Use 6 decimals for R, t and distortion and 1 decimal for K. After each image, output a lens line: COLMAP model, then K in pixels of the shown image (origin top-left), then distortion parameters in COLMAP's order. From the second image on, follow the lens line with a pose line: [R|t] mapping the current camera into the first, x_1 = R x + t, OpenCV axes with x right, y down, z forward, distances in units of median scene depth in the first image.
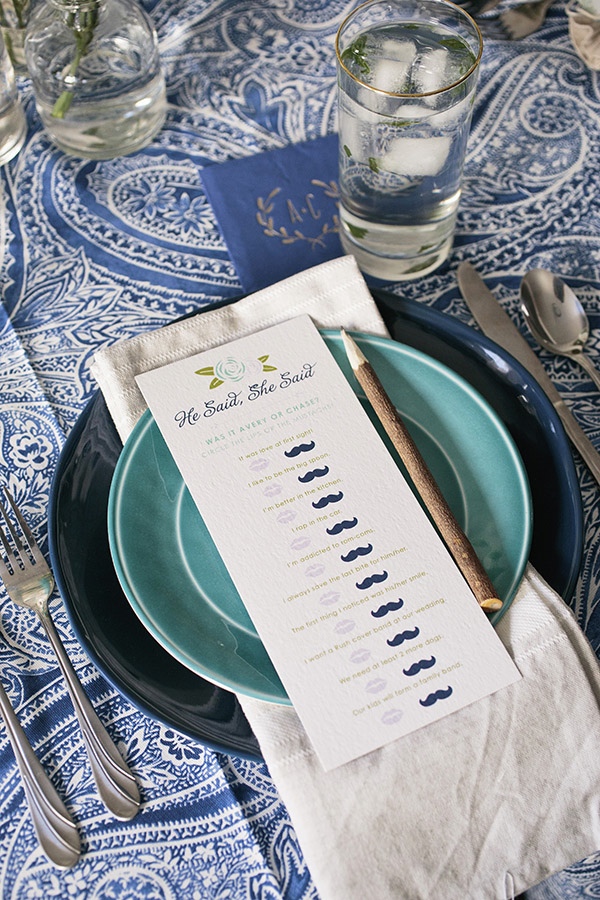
lens RADIAL K [[1318.2, 0, 299.9], [0, 1318.2, 452.4], [0, 0, 1]] dist [-0.045211, 0.231939]
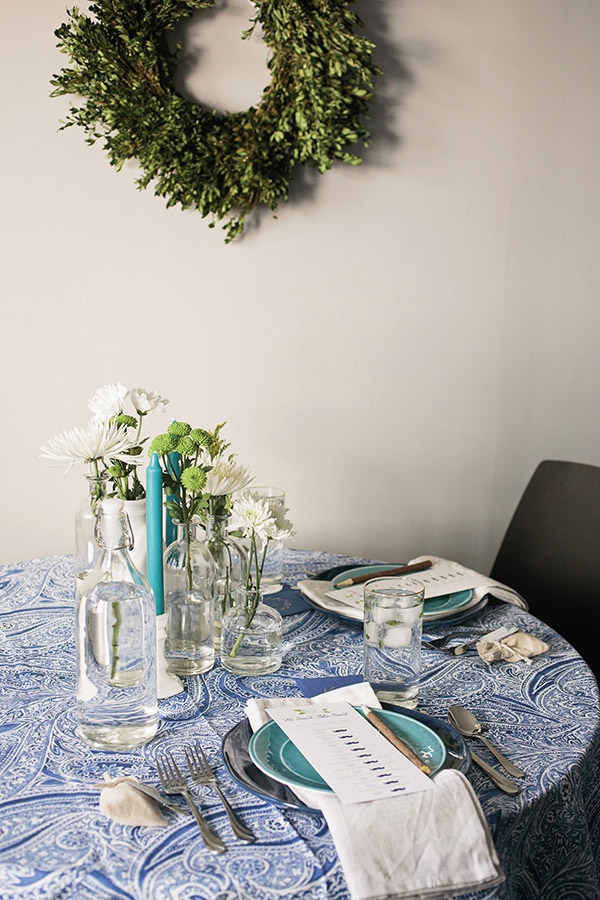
lens RADIAL K [[1318.2, 0, 299.9], [0, 1318.2, 452.4], [0, 0, 1]] dist [-0.045211, 0.231939]
pose [[0.997222, 0.050757, -0.054517, 0.029259], [-0.074482, 0.670868, -0.737827, 1.297397], [-0.000876, 0.739838, 0.672784, -0.794070]]
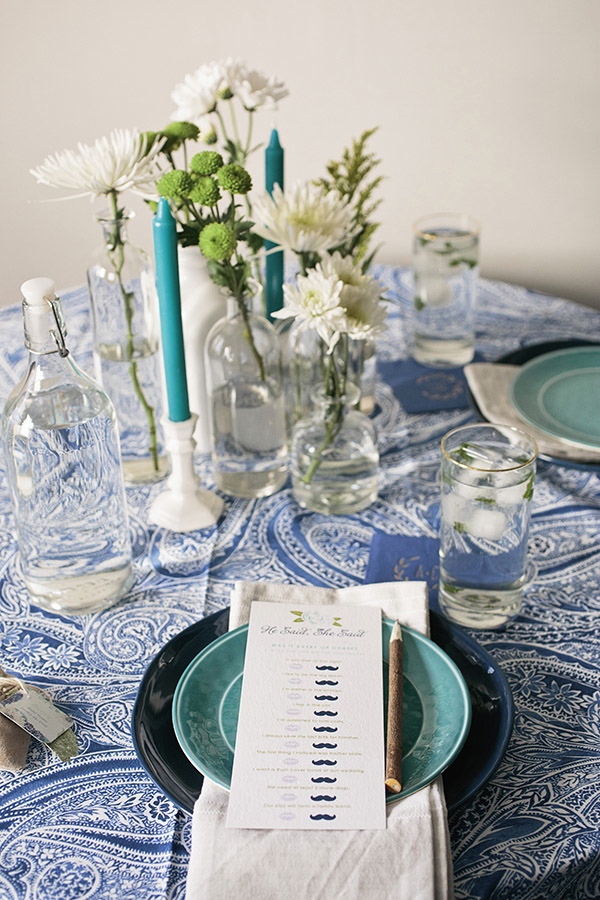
lens RADIAL K [[1318.2, 0, 299.9], [0, 1318.2, 452.4], [0, 0, 1]] dist [-0.045211, 0.231939]
pose [[0.886132, 0.236720, -0.398414, 0.493574], [-0.401001, 0.822609, -0.403128, 0.397776], [0.232311, 0.516989, 0.823865, -0.312343]]
